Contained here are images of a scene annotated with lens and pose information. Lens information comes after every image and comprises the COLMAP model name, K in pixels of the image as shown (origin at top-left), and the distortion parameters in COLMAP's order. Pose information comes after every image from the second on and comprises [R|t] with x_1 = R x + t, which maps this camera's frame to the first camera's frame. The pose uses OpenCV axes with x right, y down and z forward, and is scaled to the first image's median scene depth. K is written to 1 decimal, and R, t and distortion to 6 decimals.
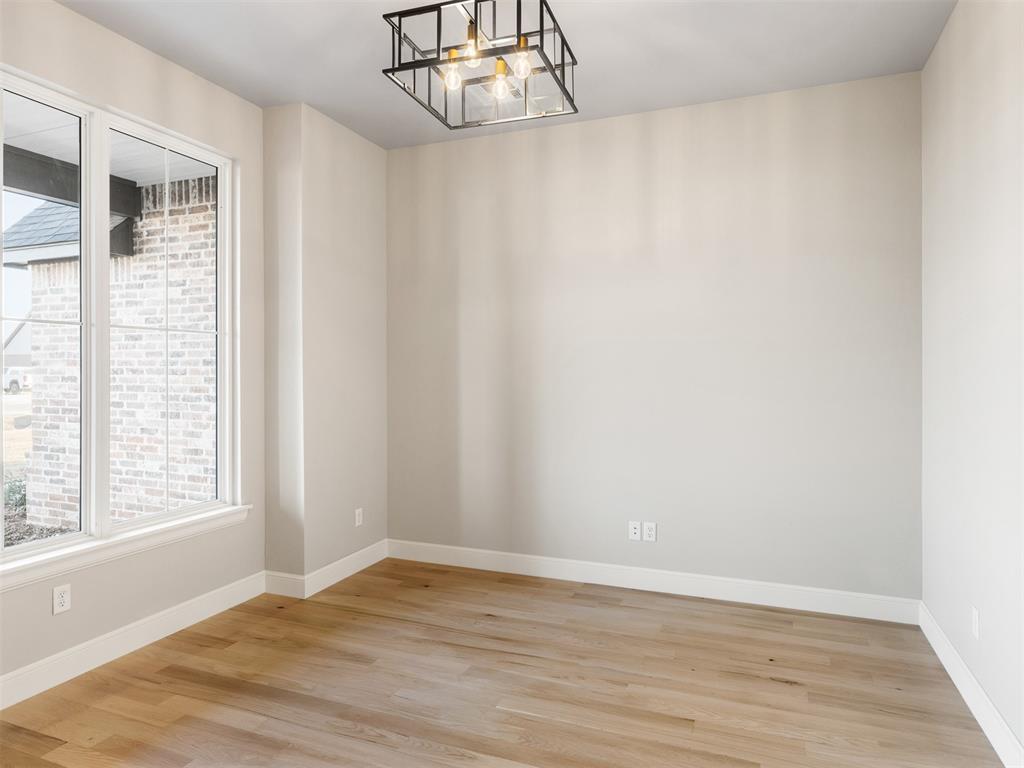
lens RADIAL K [[630.7, 0, 499.2], [0, 630.7, 375.5], [0, 0, 1]] dist [0.000556, -0.000143]
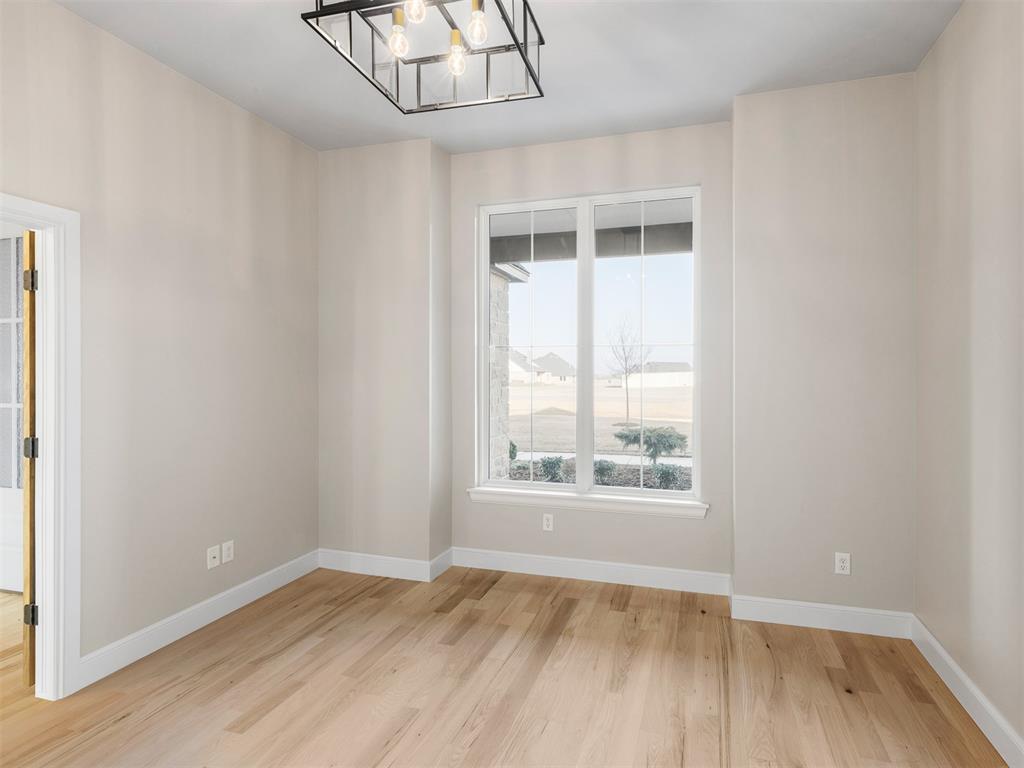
lens RADIAL K [[502.5, 0, 567.6], [0, 502.5, 387.0], [0, 0, 1]] dist [-0.000186, 0.000163]
pose [[0.128300, 0.019215, -0.991549, 0.461734], [-0.012931, 0.999760, 0.017701, -0.004181], [0.991651, 0.010551, 0.128518, 0.751875]]
